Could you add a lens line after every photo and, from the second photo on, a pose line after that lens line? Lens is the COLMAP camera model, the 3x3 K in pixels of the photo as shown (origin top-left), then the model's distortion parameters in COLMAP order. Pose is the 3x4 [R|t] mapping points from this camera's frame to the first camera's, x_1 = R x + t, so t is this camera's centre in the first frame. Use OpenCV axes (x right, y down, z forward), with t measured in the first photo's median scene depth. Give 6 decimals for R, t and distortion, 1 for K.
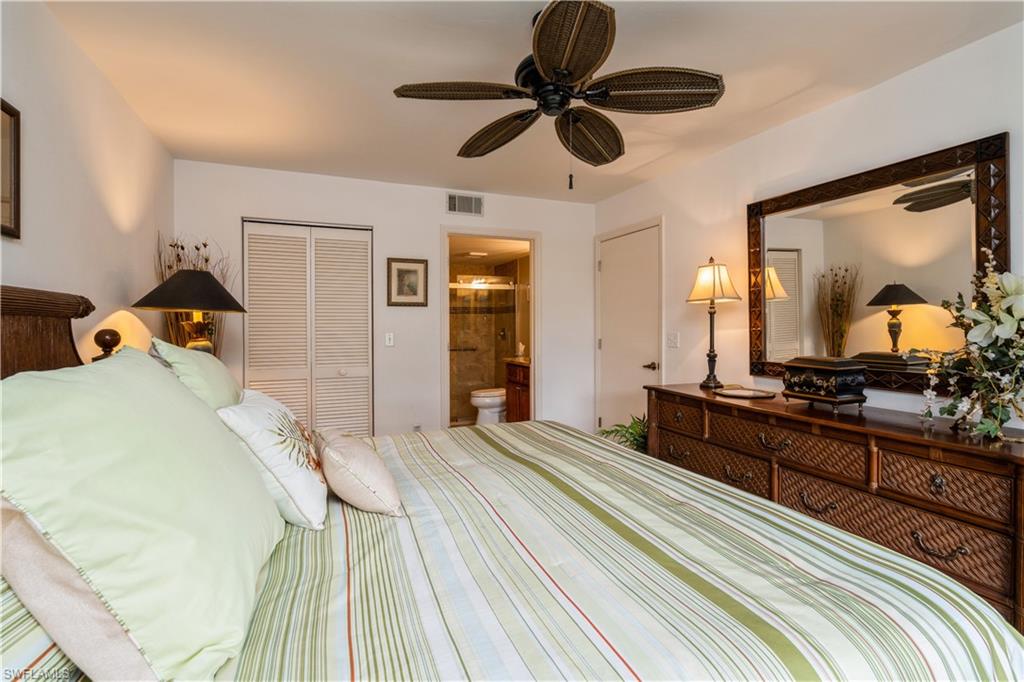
lens RADIAL K [[467.5, 0, 507.2], [0, 467.5, 332.5], [0, 0, 1]] dist [-0.002722, 0.001134]
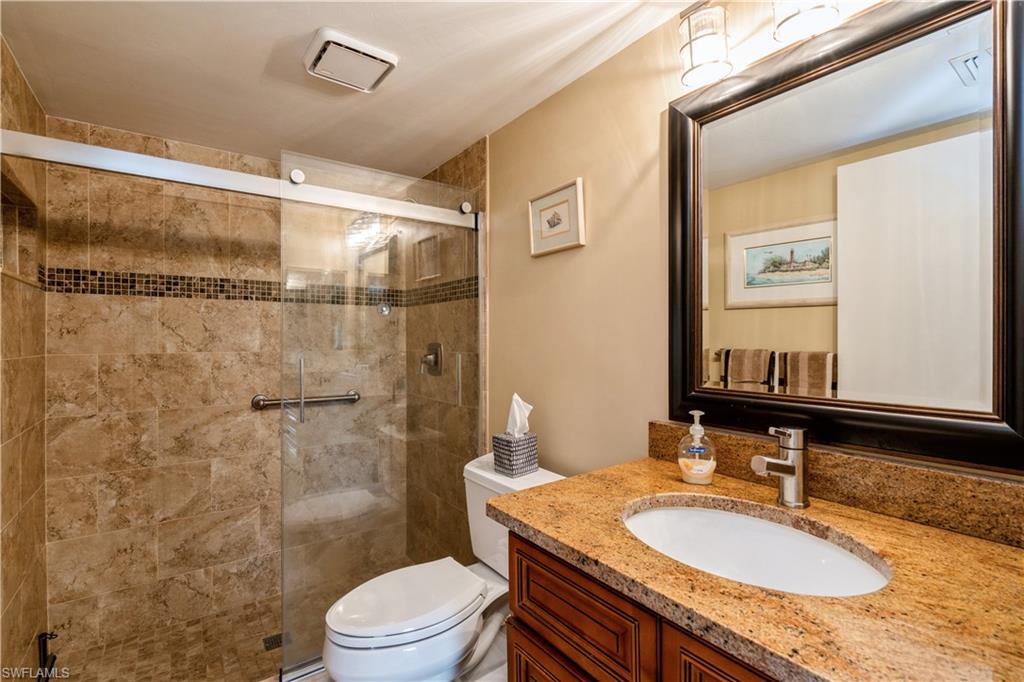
lens RADIAL K [[467.5, 0, 510.1], [0, 467.5, 339.1], [0, 0, 1]] dist [-0.002722, 0.001134]
pose [[0.973353, 0.006762, 0.229213, -0.033271], [-0.004025, 0.999915, -0.012405, -0.007770], [-0.229278, 0.011152, 0.973297, 0.606981]]
